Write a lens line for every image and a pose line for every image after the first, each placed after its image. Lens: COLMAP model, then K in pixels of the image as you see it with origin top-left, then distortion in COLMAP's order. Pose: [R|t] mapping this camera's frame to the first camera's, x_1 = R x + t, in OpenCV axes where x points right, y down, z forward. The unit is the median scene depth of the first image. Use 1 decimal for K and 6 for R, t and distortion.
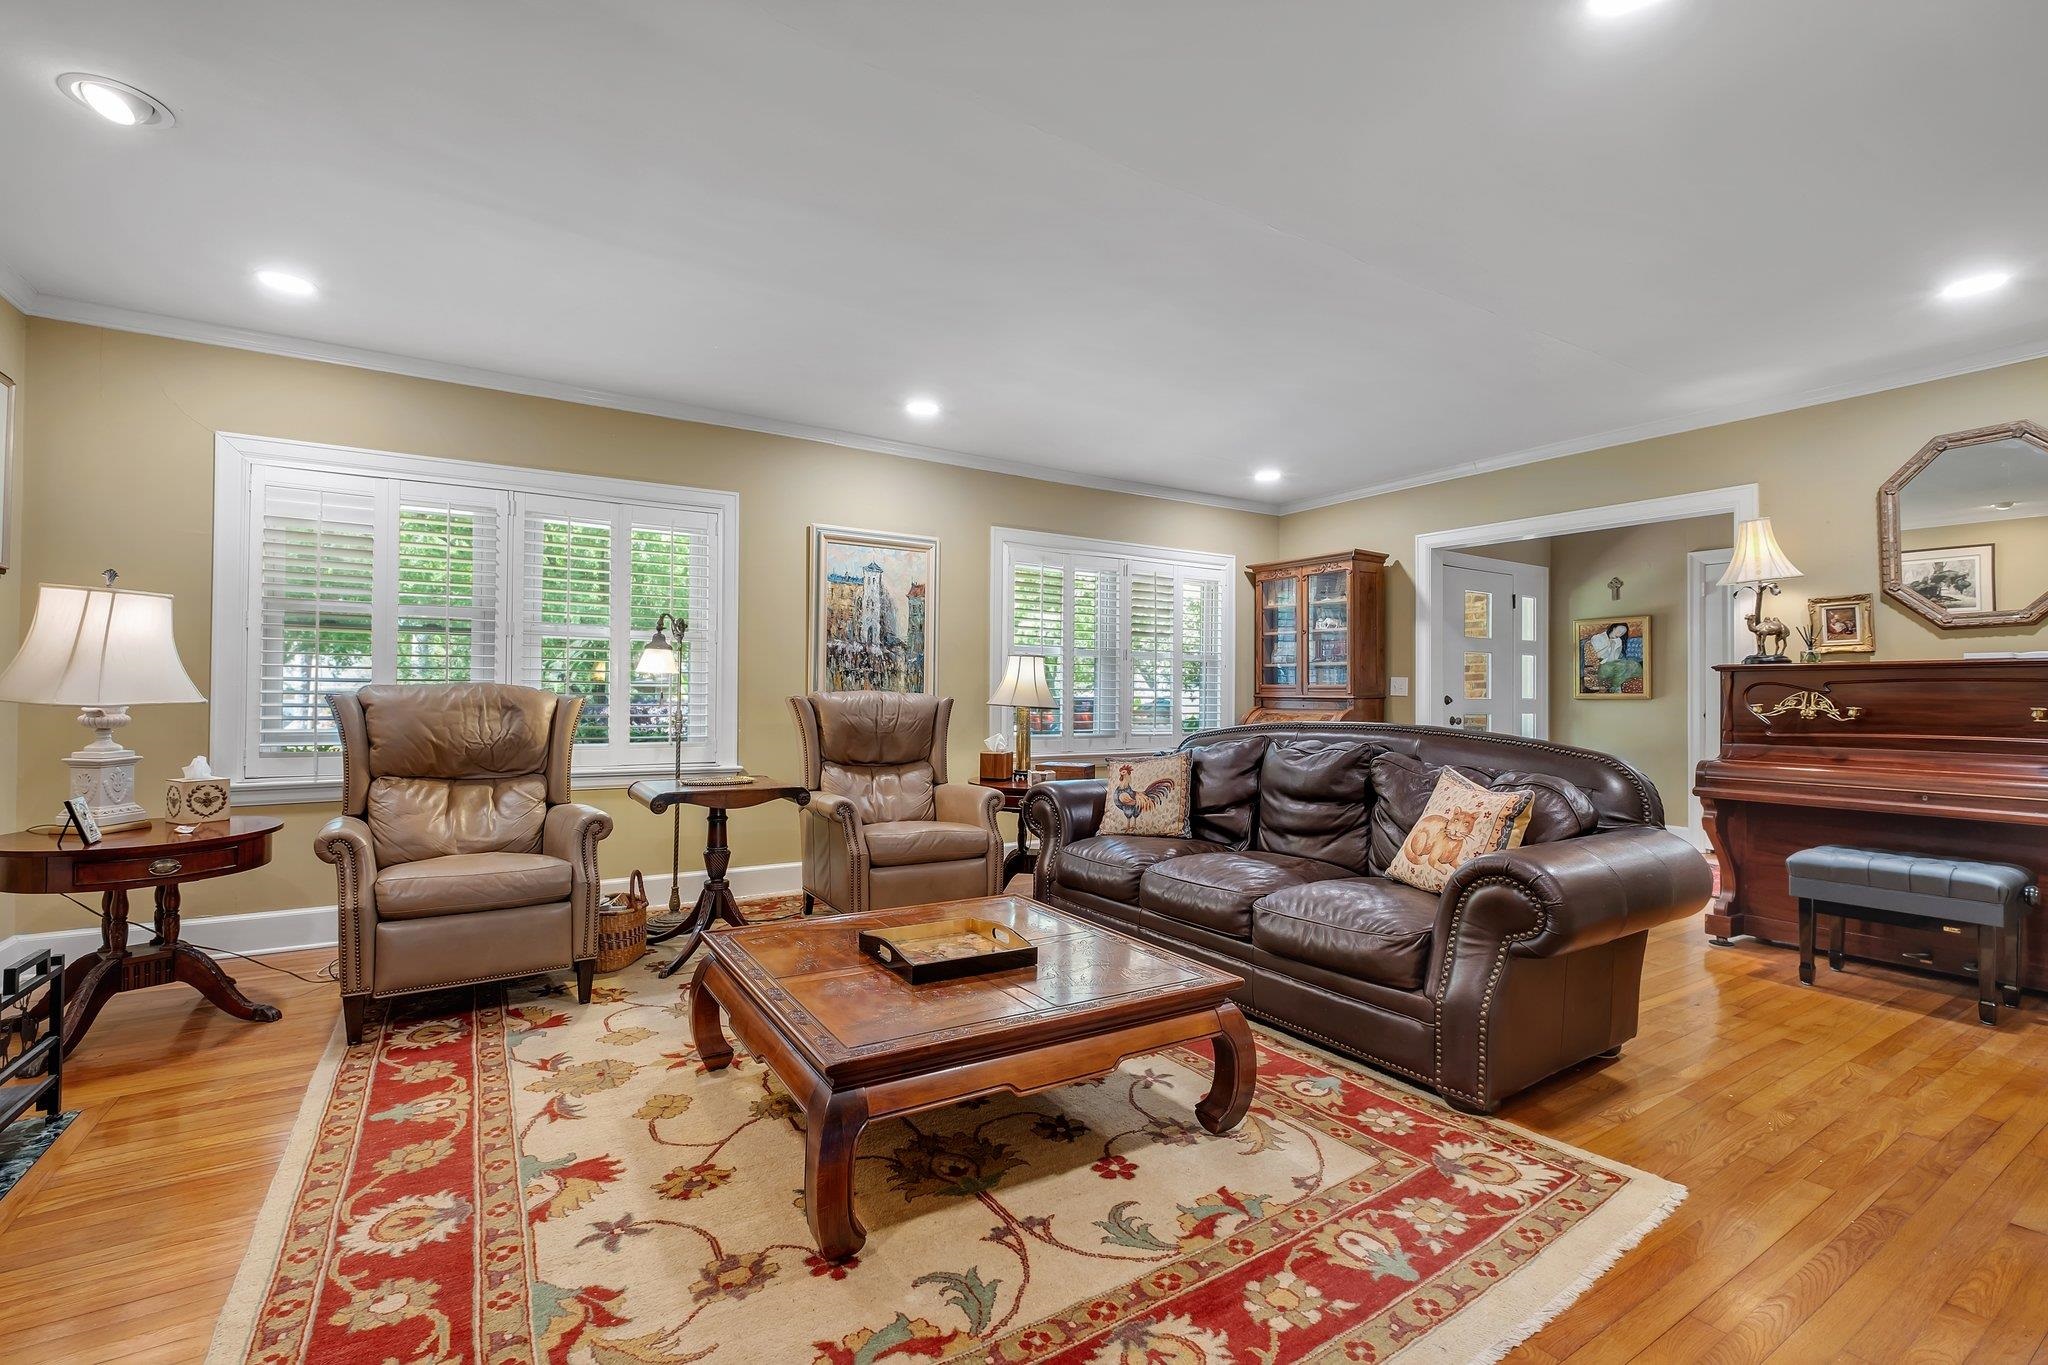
lens RADIAL K [[881.8, 0, 994.5], [0, 881.8, 692.7], [0, 0, 1]] dist [-0.003604, -0.000004]
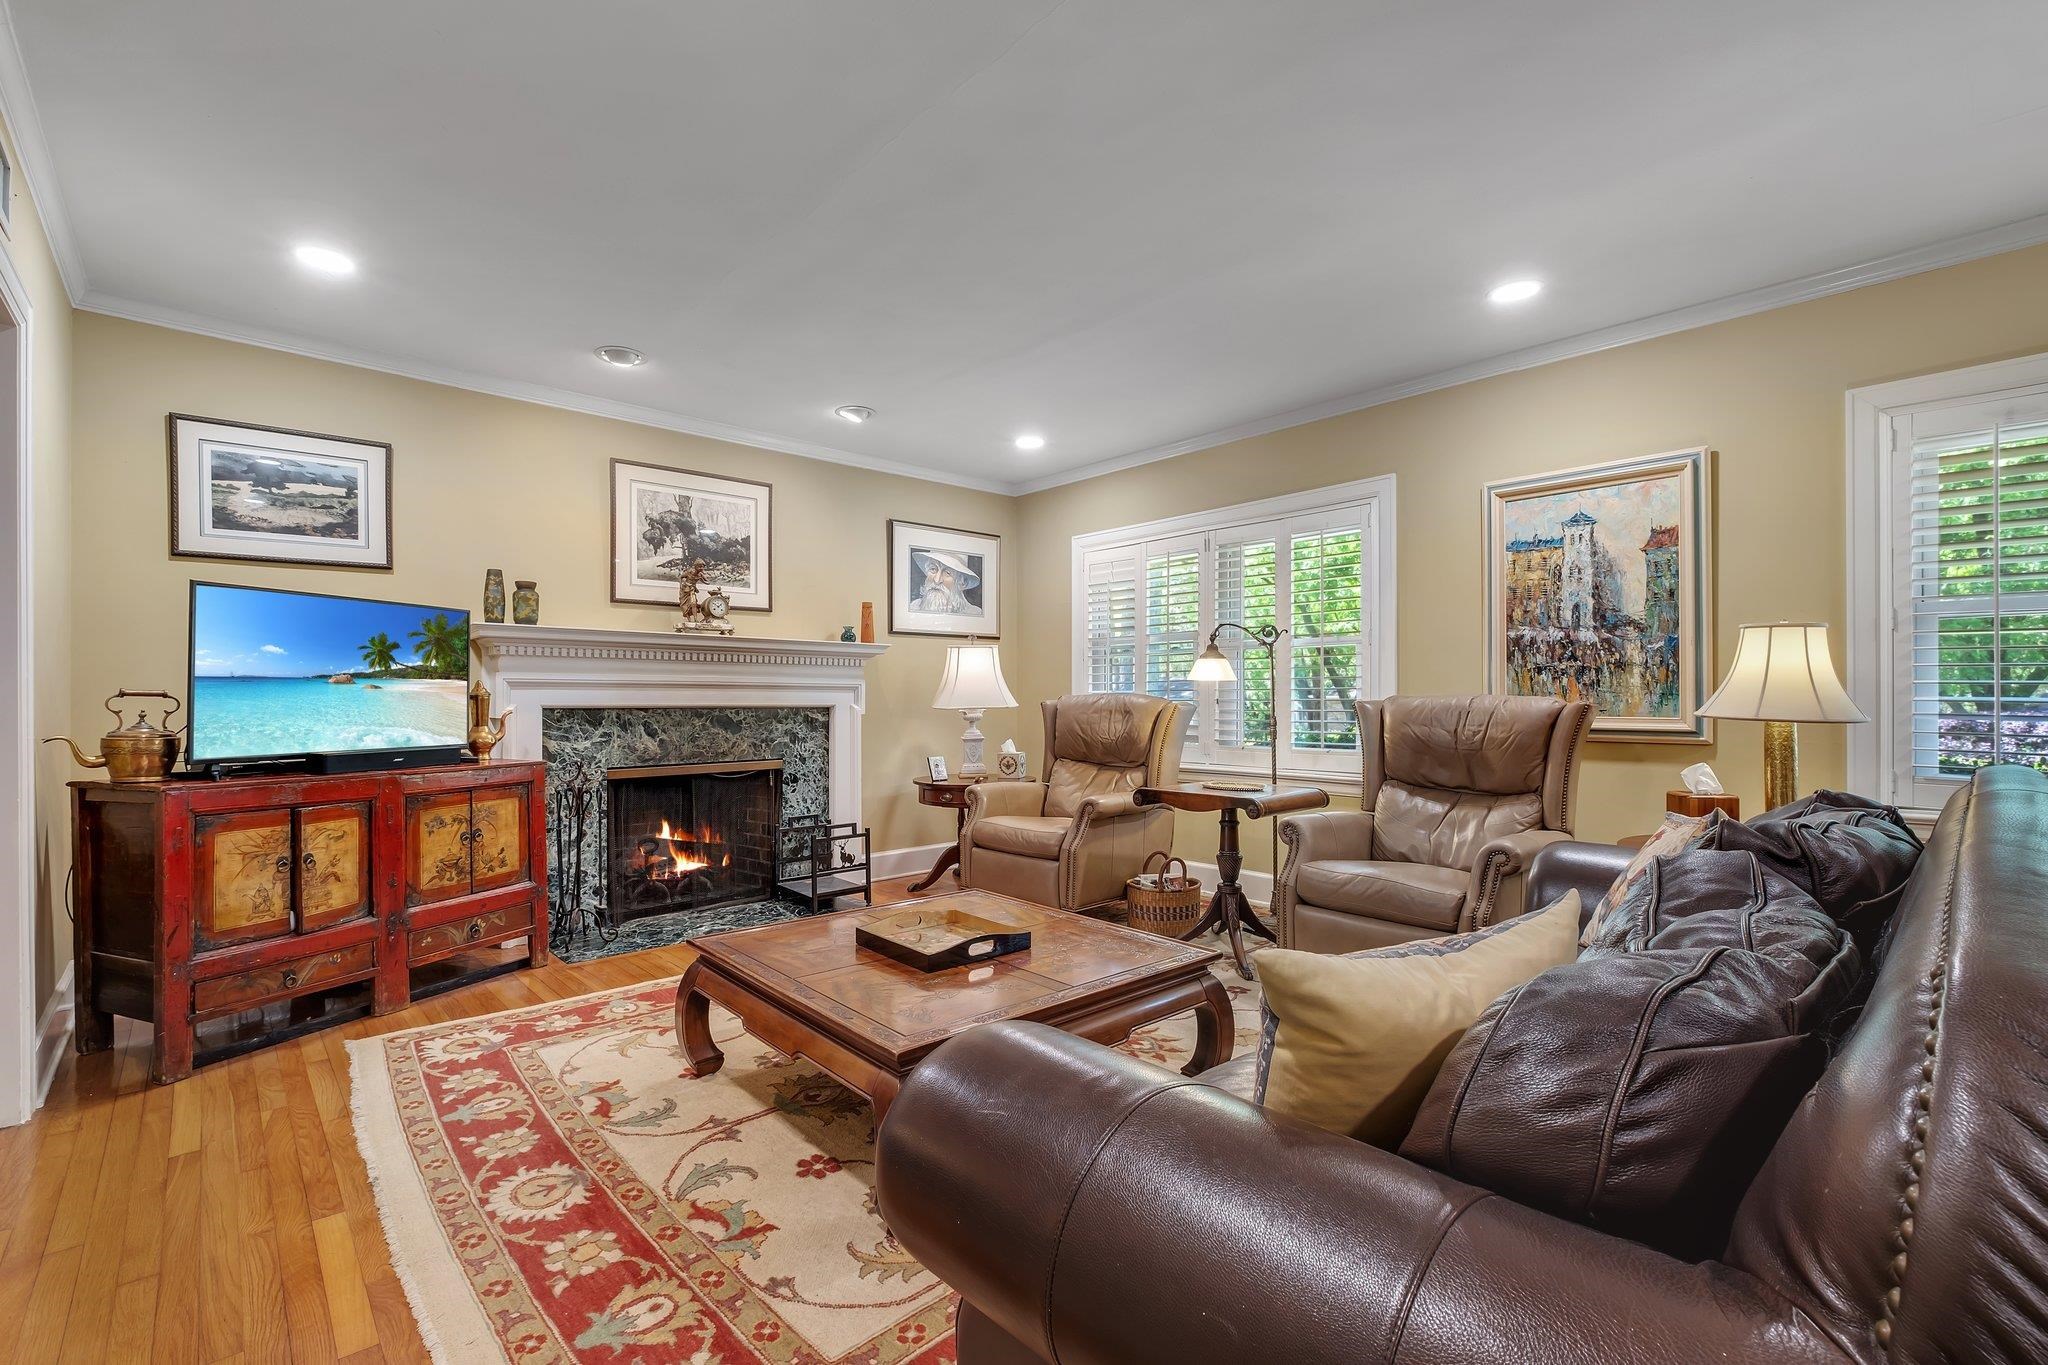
lens RADIAL K [[881.8, 0, 994.5], [0, 881.8, 692.7], [0, 0, 1]] dist [-0.003604, -0.000004]
pose [[0.183323, -0.016993, -0.982906, 0.627805], [0.004380, 0.999855, -0.016469, 0.009068], [0.983043, -0.001286, 0.183371, 0.544665]]
